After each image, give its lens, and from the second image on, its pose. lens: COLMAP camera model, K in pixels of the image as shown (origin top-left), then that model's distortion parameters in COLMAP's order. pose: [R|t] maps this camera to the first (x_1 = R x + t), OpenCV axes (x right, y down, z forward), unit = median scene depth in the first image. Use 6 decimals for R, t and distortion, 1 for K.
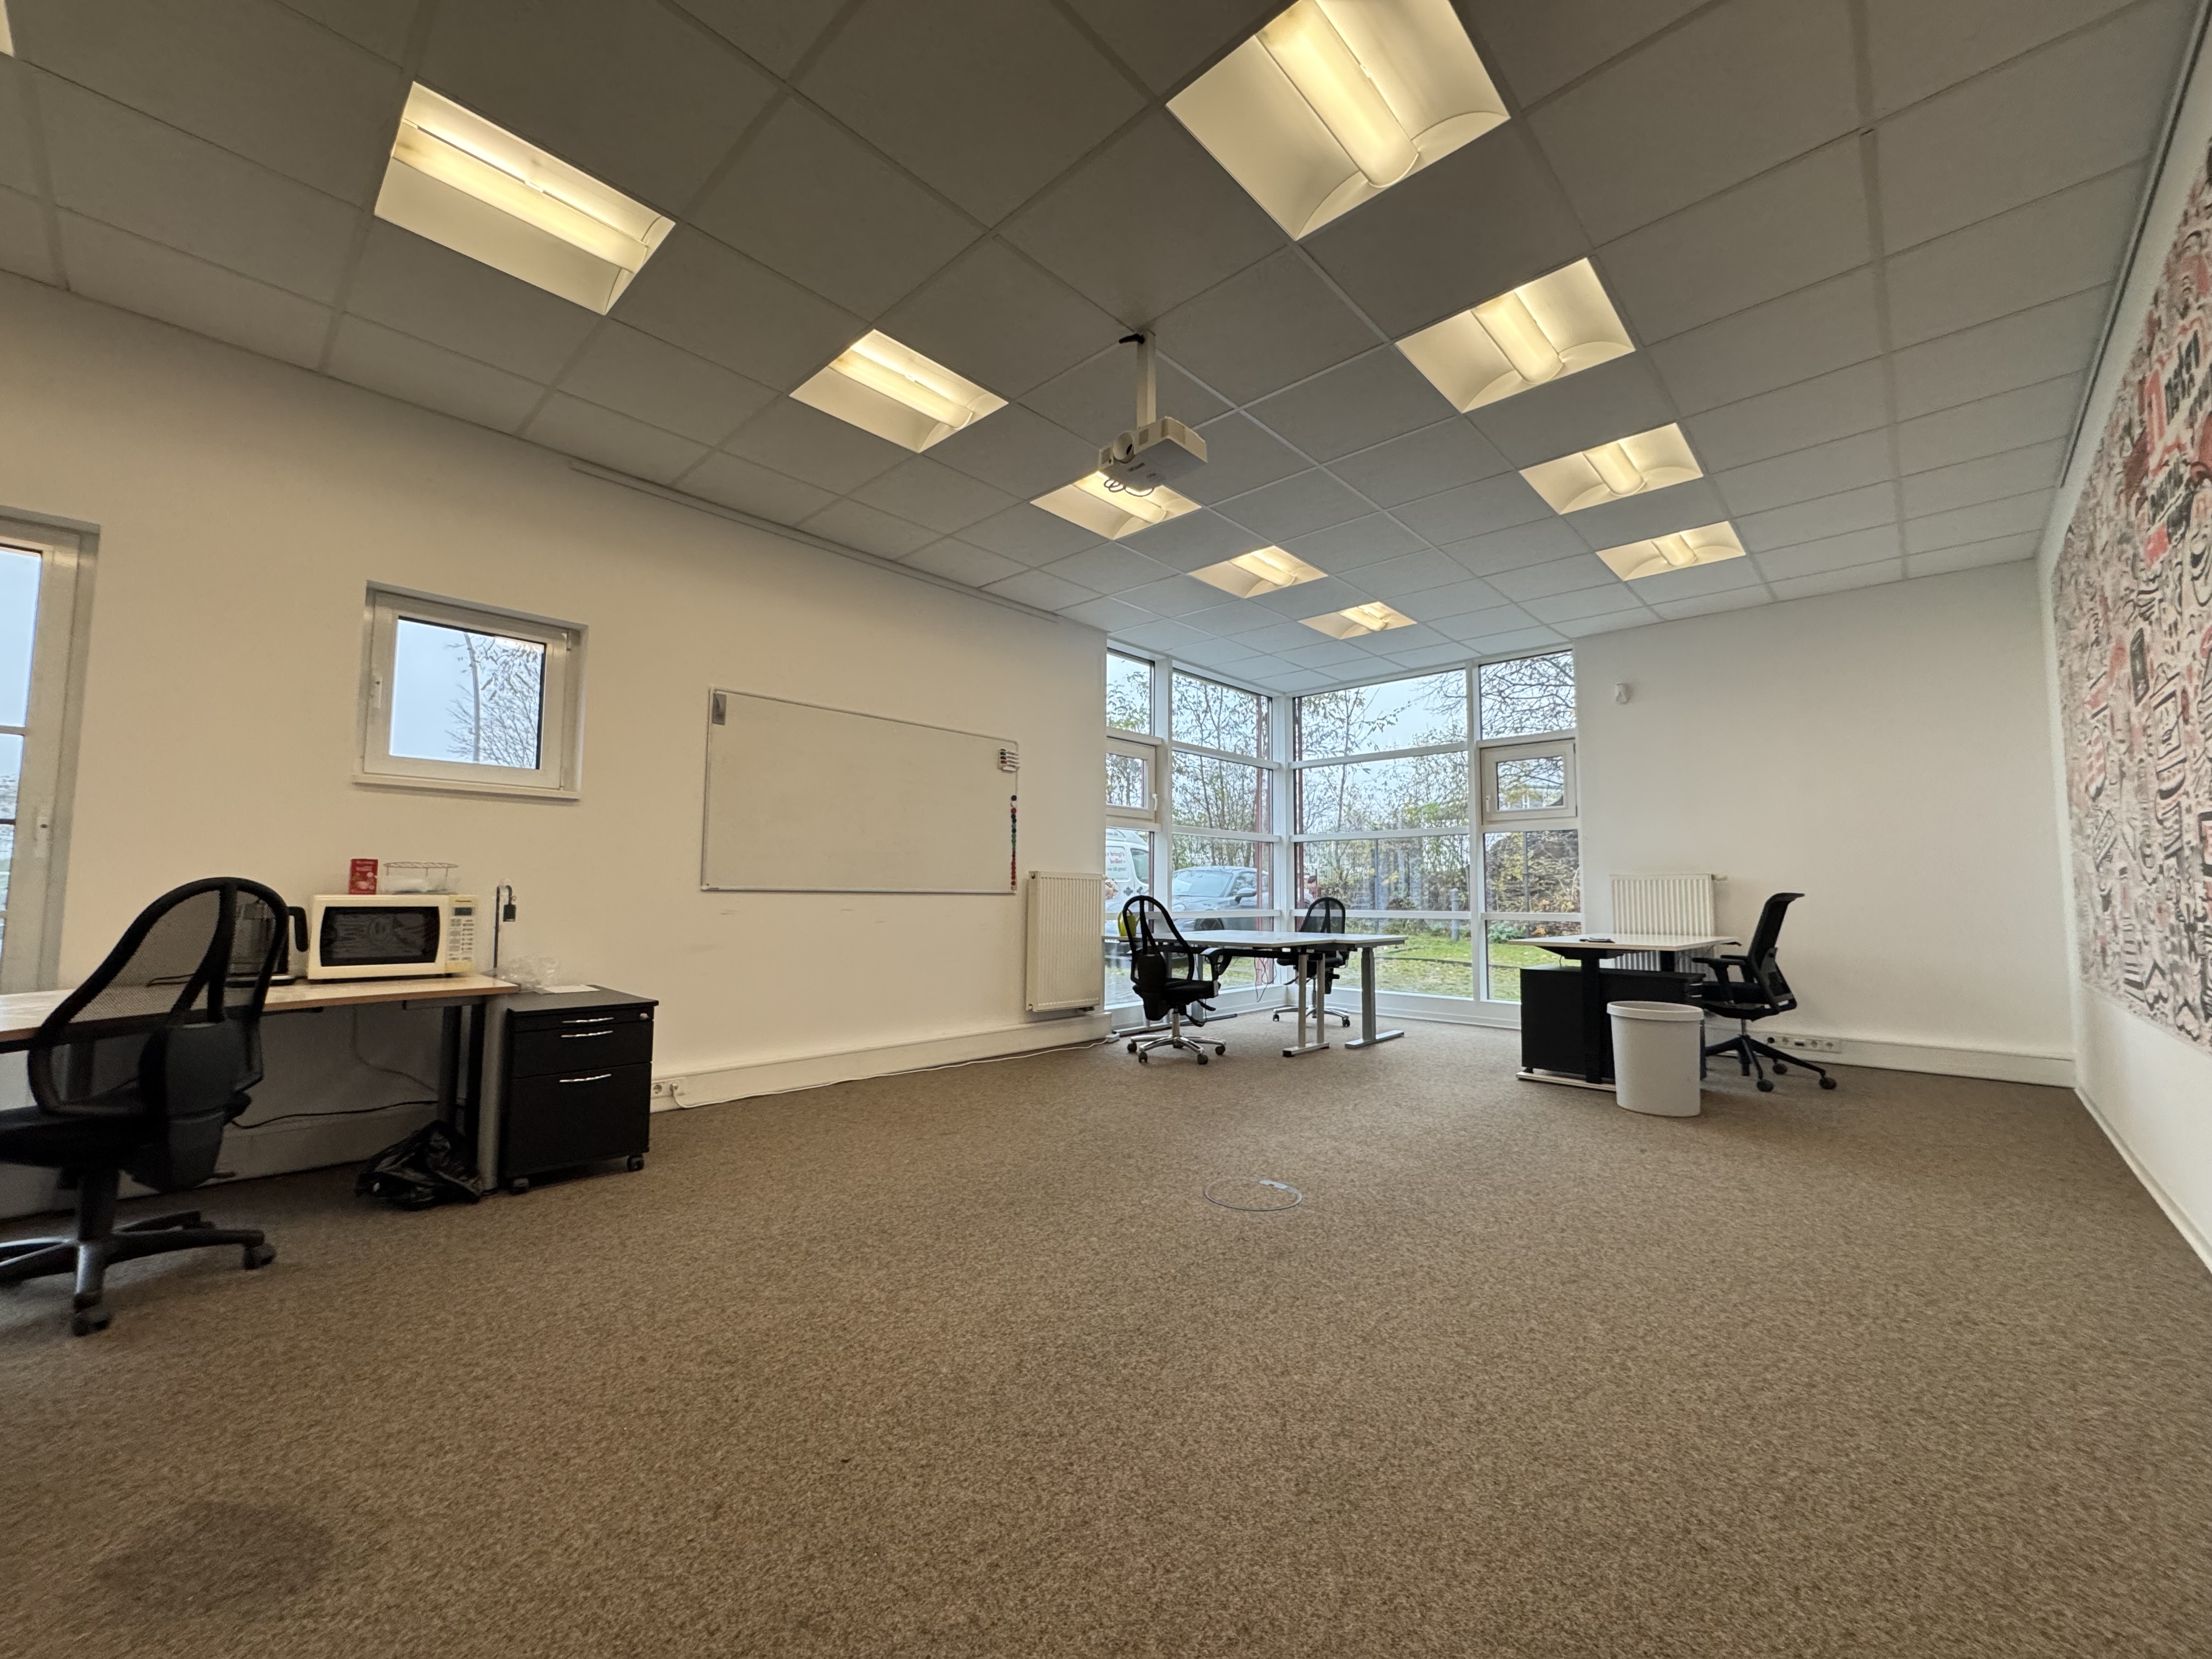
lens RADIAL K [[876.7, 0, 1078.1], [0, 876.7, 829.9], [0, 0, 1]] dist [0.000755, -0.000023]
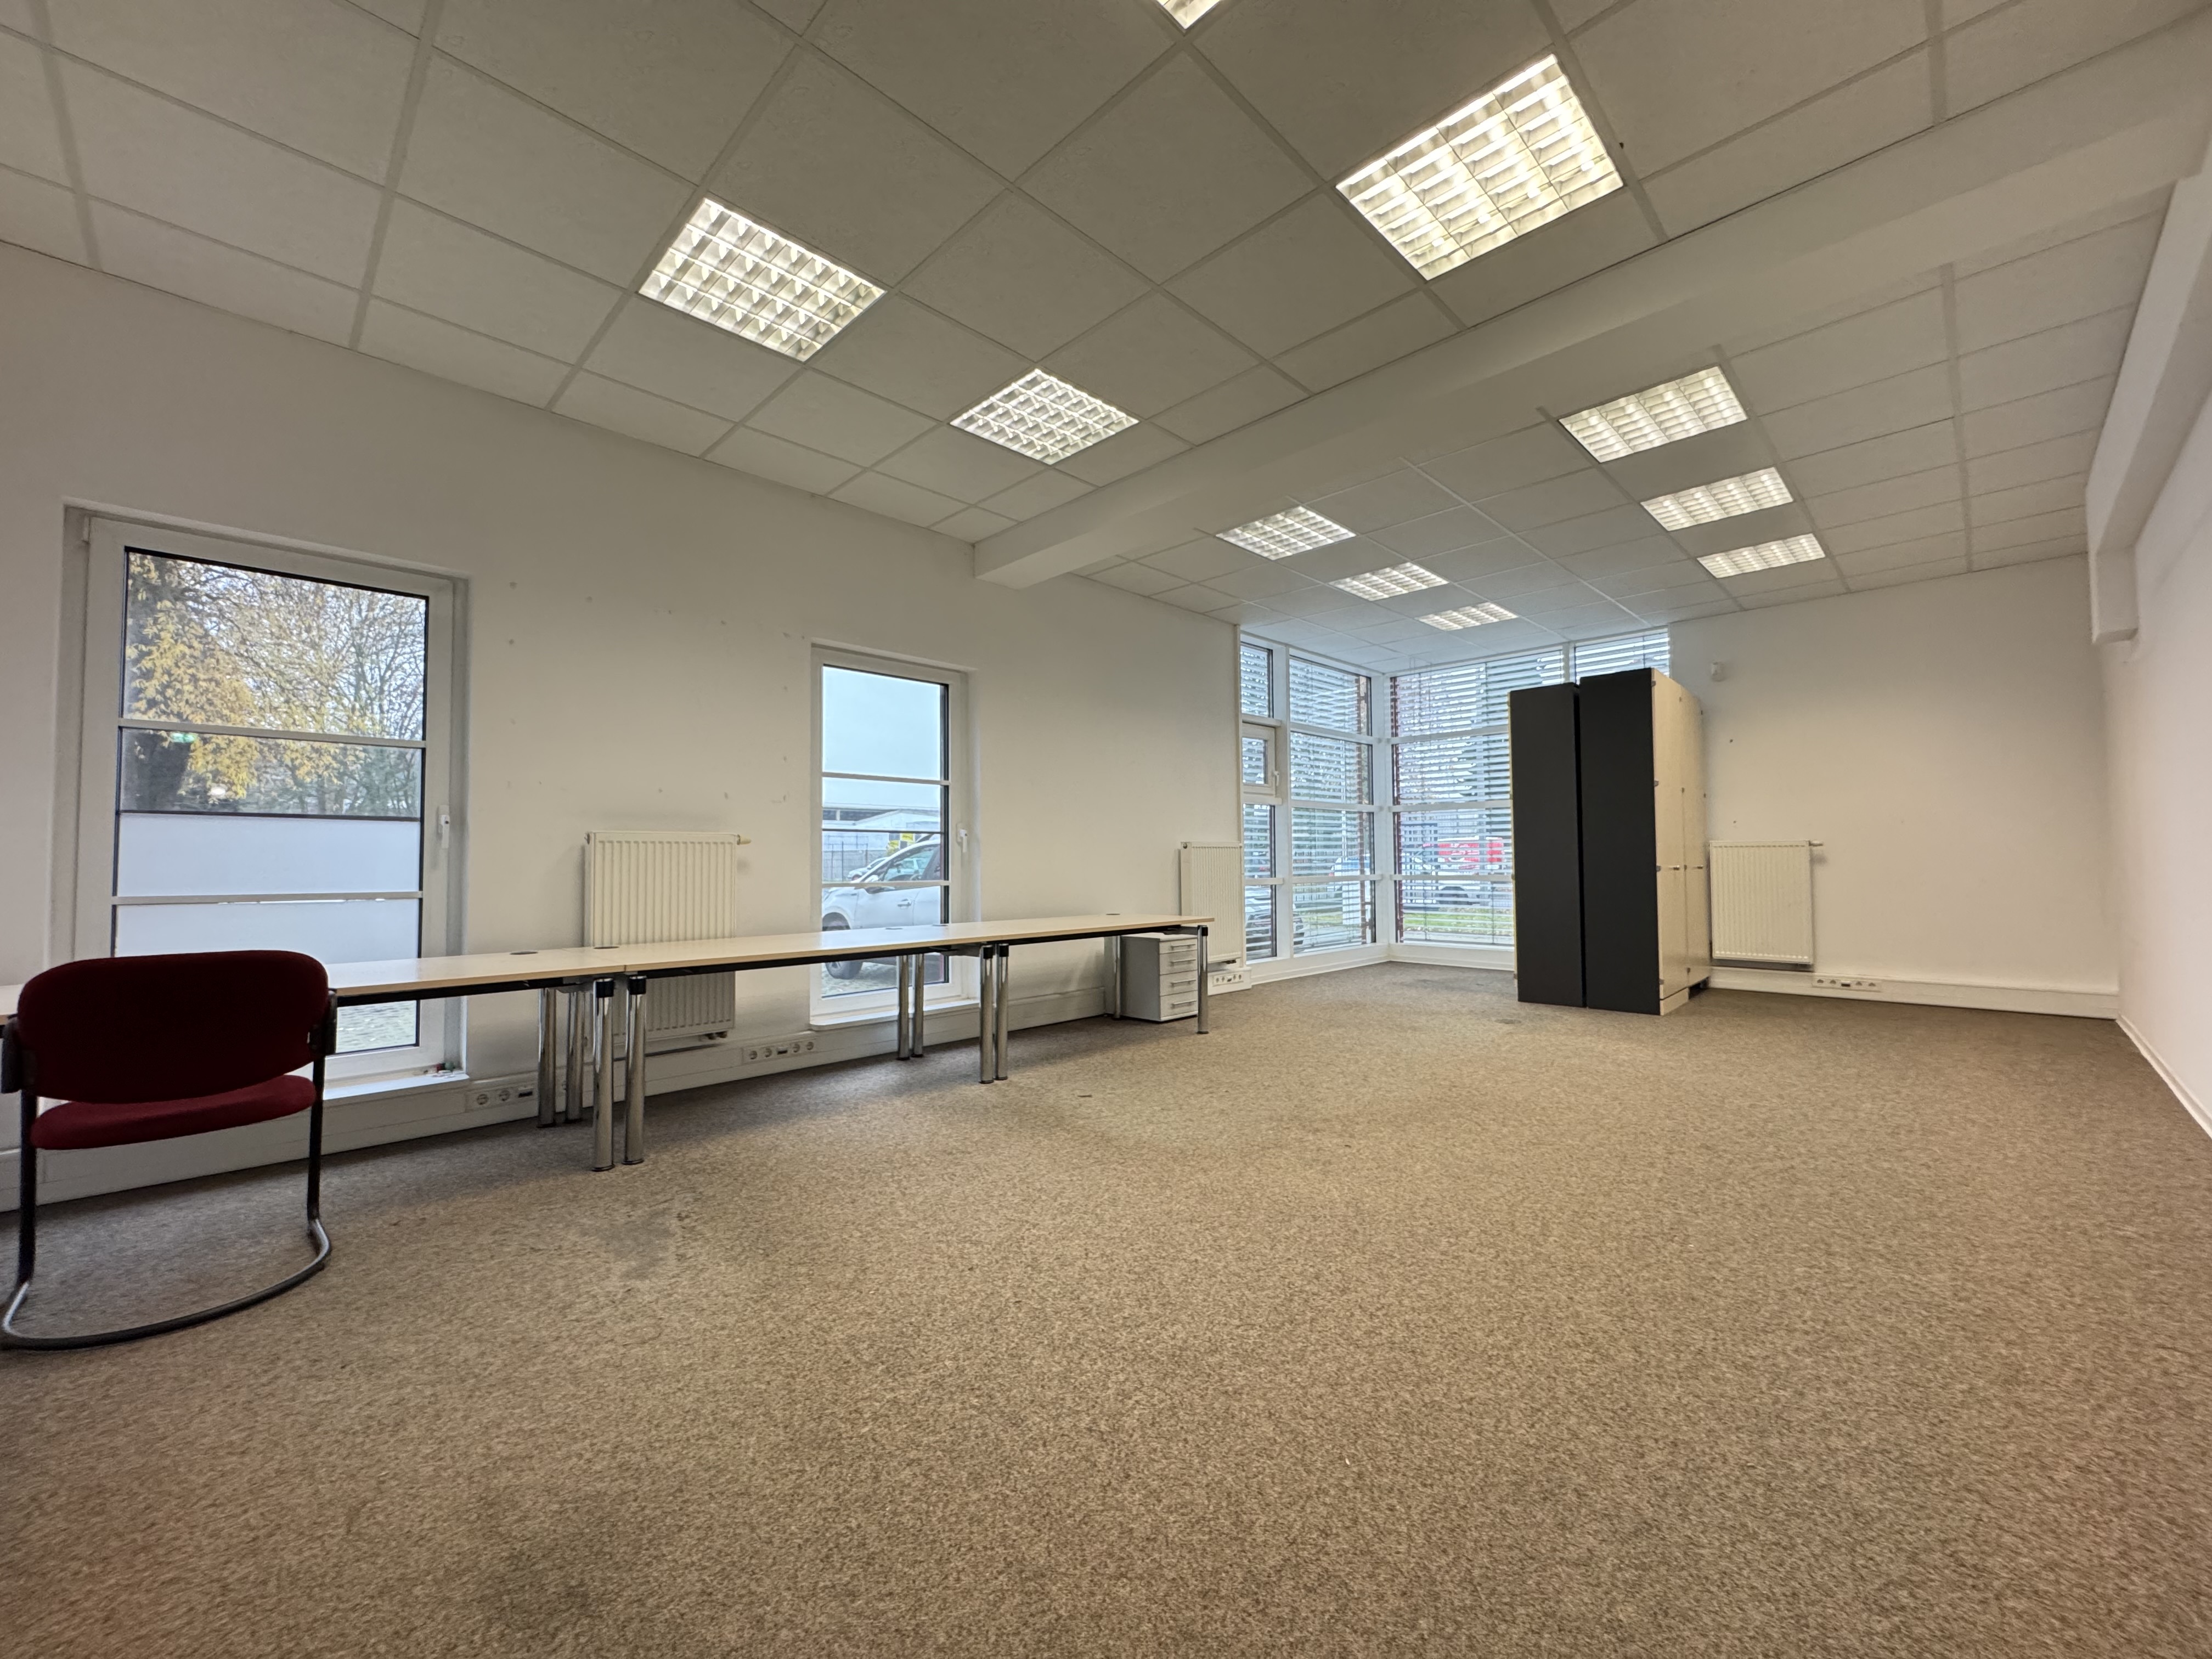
lens RADIAL K [[883.3, 0, 1100.4], [0, 883.3, 826.0], [0, 0, 1]] dist [-0.000494, 0.000013]
pose [[0.999612, -0.019911, -0.019472, -0.132730], [0.020469, 0.999374, 0.028864, -0.010906], [0.018885, -0.029252, 0.999394, -0.137554]]
